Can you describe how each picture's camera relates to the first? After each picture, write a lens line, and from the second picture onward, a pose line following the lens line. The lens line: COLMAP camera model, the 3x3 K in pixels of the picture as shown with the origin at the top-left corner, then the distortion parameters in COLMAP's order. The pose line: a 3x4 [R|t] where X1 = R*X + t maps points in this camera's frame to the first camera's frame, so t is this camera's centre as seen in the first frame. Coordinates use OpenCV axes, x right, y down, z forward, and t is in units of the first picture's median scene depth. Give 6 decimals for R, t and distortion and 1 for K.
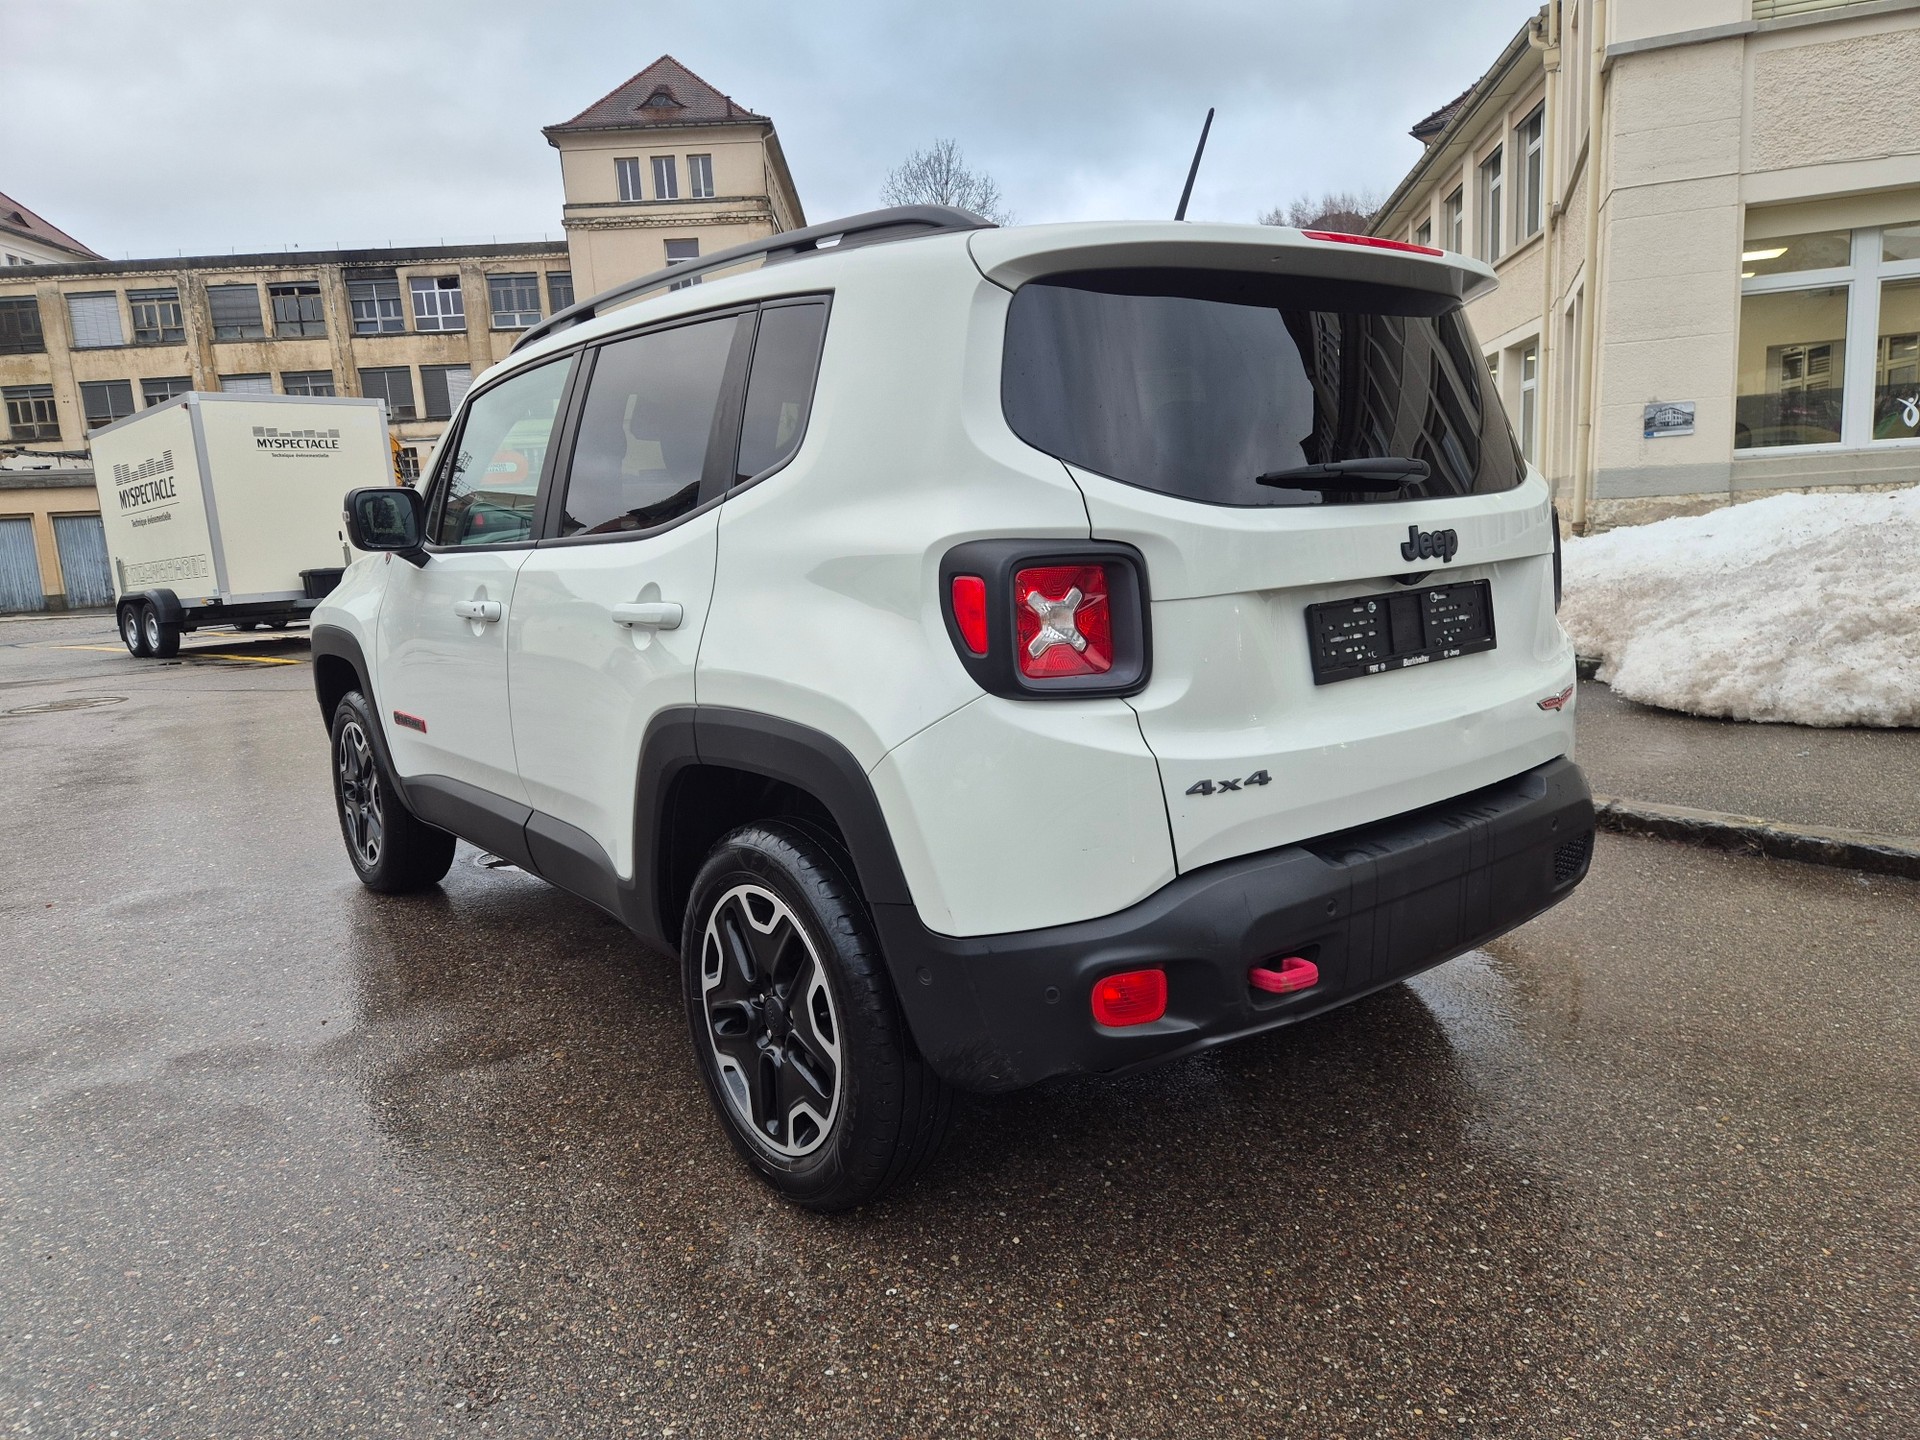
lens RADIAL K [[1266.0, 0, 961.0], [0, 1266.0, 724.4], [0, 0, 1]] dist [0.078237, -0.063389]
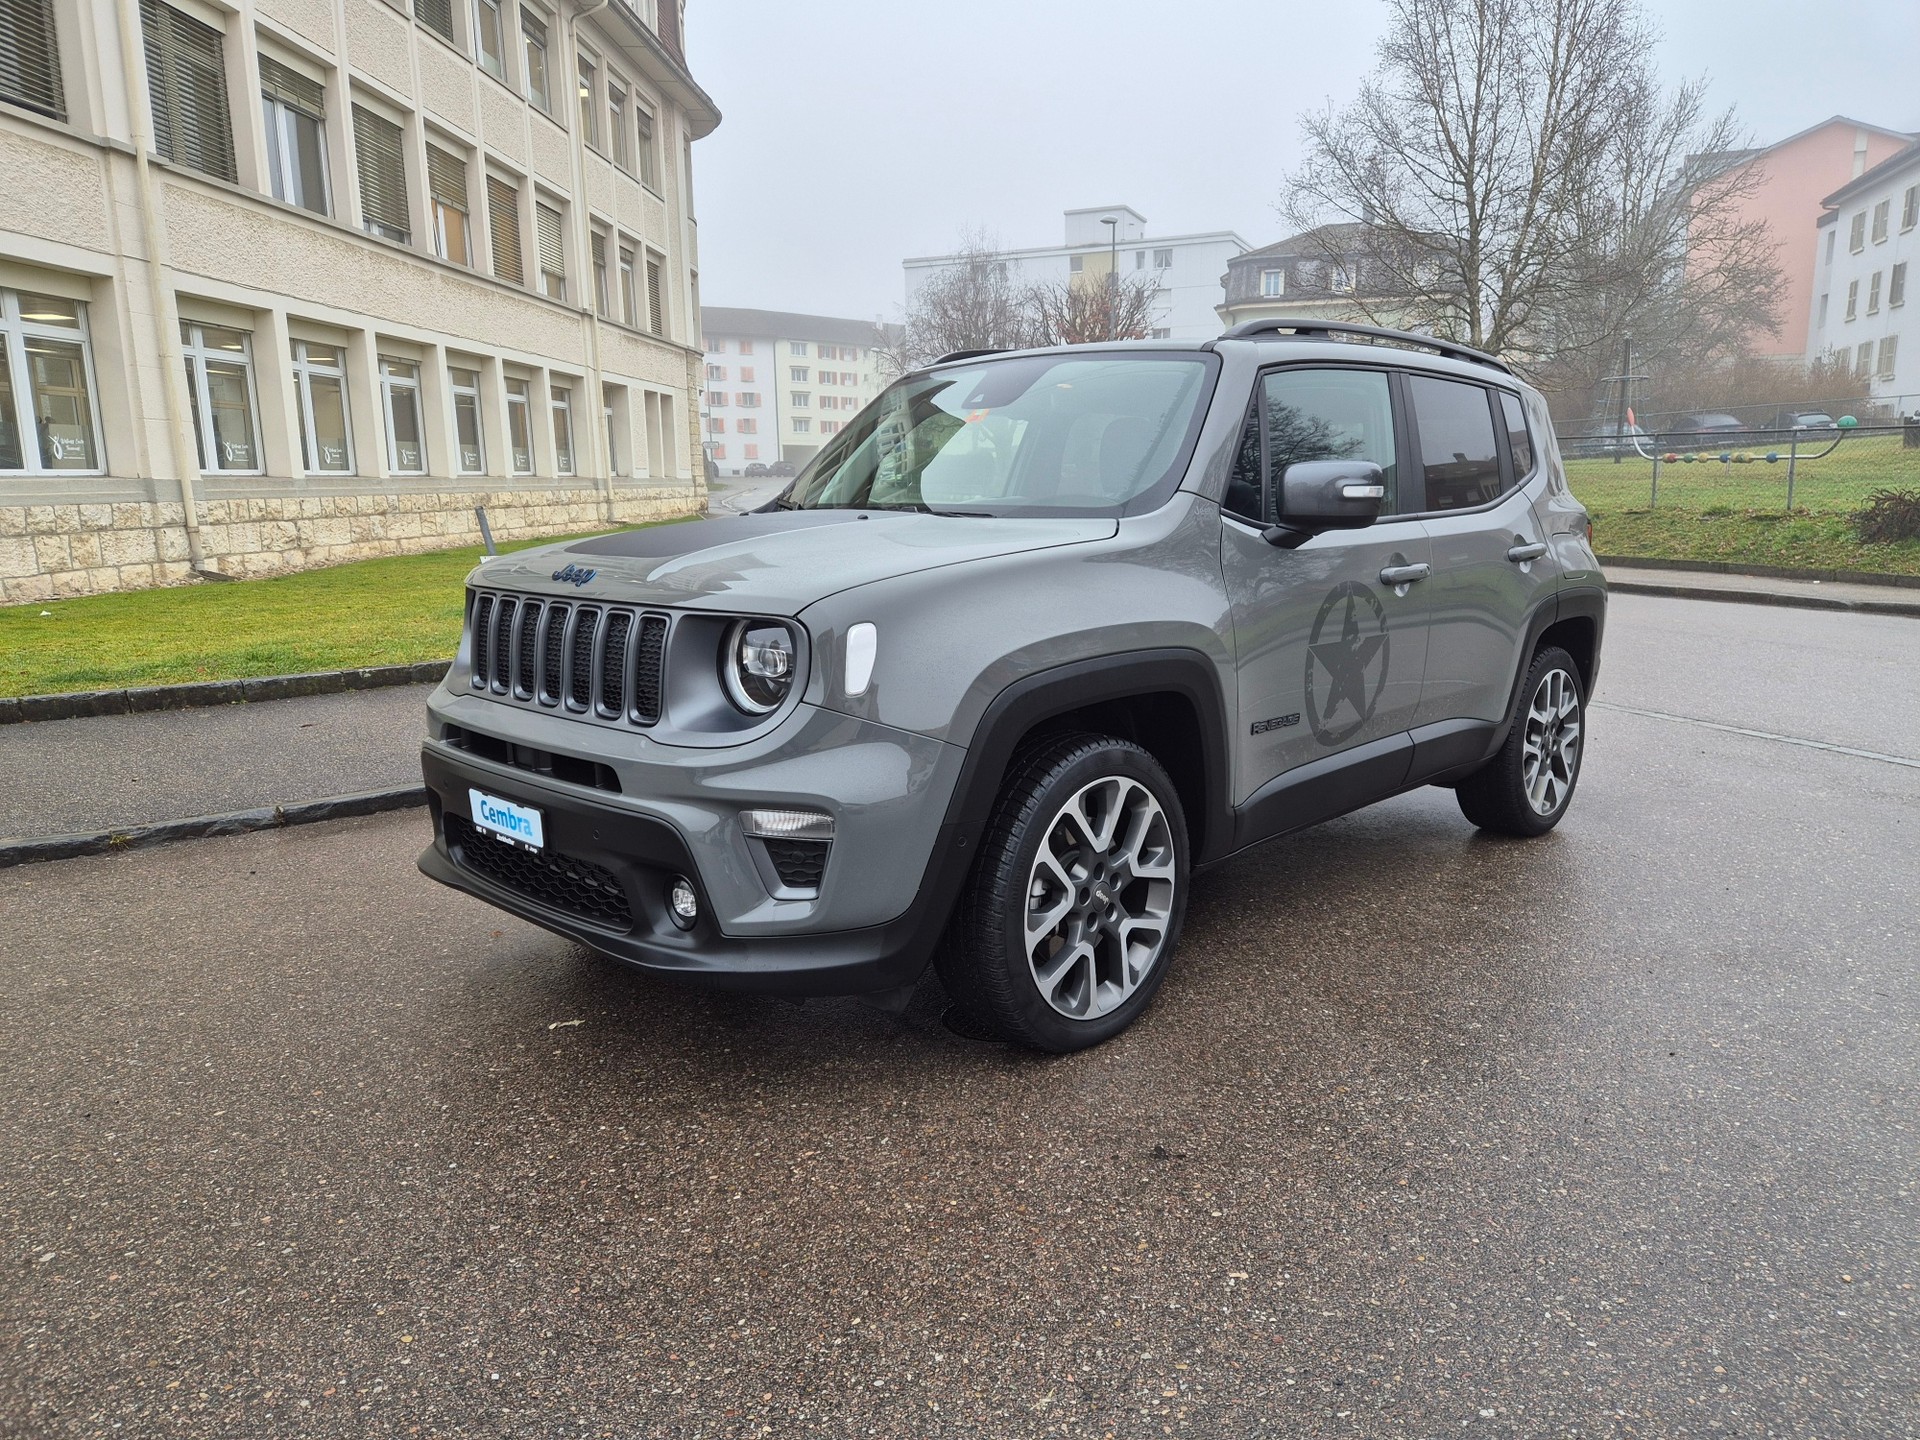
lens RADIAL K [[1266.0, 0, 965.7], [0, 1266.0, 720.8], [0, 0, 1]] dist [0.078237, -0.063389]
pose [[-0.303187, -0.119624, 0.945393, -0.295764], [0.174495, 0.968345, 0.178489, -0.049698], [-0.936819, 0.219082, -0.272715, 0.369851]]
